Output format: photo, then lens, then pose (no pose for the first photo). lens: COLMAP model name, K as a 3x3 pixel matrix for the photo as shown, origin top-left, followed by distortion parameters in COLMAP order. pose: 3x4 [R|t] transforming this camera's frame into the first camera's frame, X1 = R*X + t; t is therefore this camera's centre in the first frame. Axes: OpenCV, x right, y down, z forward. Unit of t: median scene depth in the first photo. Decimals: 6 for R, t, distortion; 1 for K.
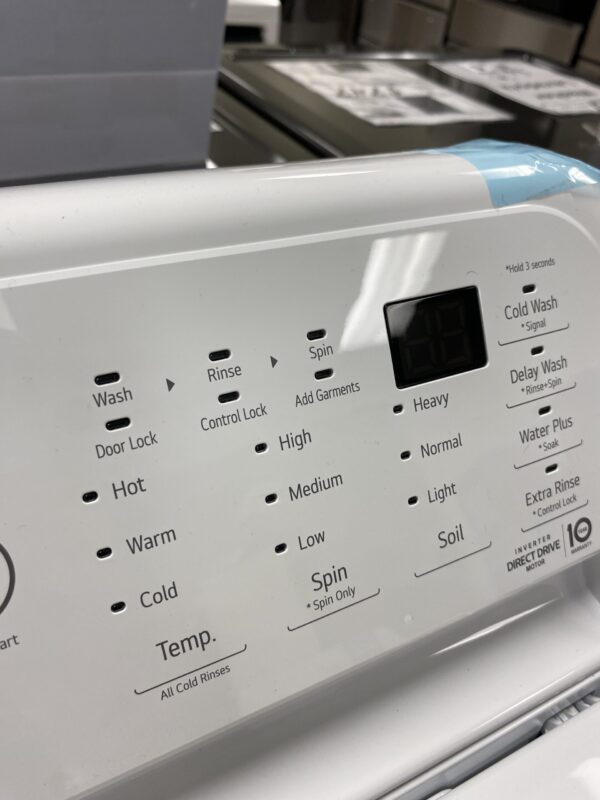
lens RADIAL K [[599.2, 0, 299.4], [0, 599.2, 397.4], [0, 0, 1]] dist [-0.005227, 0.008985]
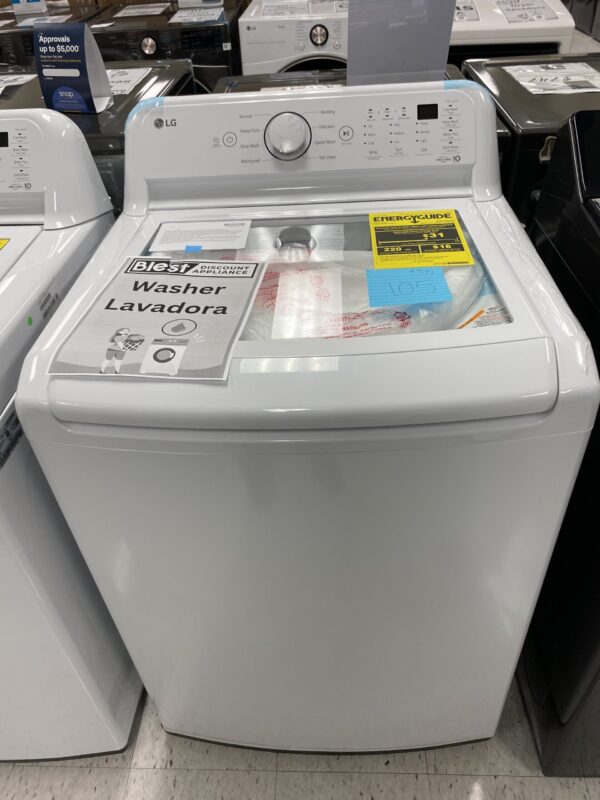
lens RADIAL K [[599.2, 0, 298.2], [0, 599.2, 398.4], [0, 0, 1]] dist [-0.005227, 0.008985]
pose [[0.852778, 0.206229, -0.479832, 2.501583], [-0.215575, 0.975813, 0.036271, 2.641096], [0.475707, 0.072509, 0.876610, -4.414795]]
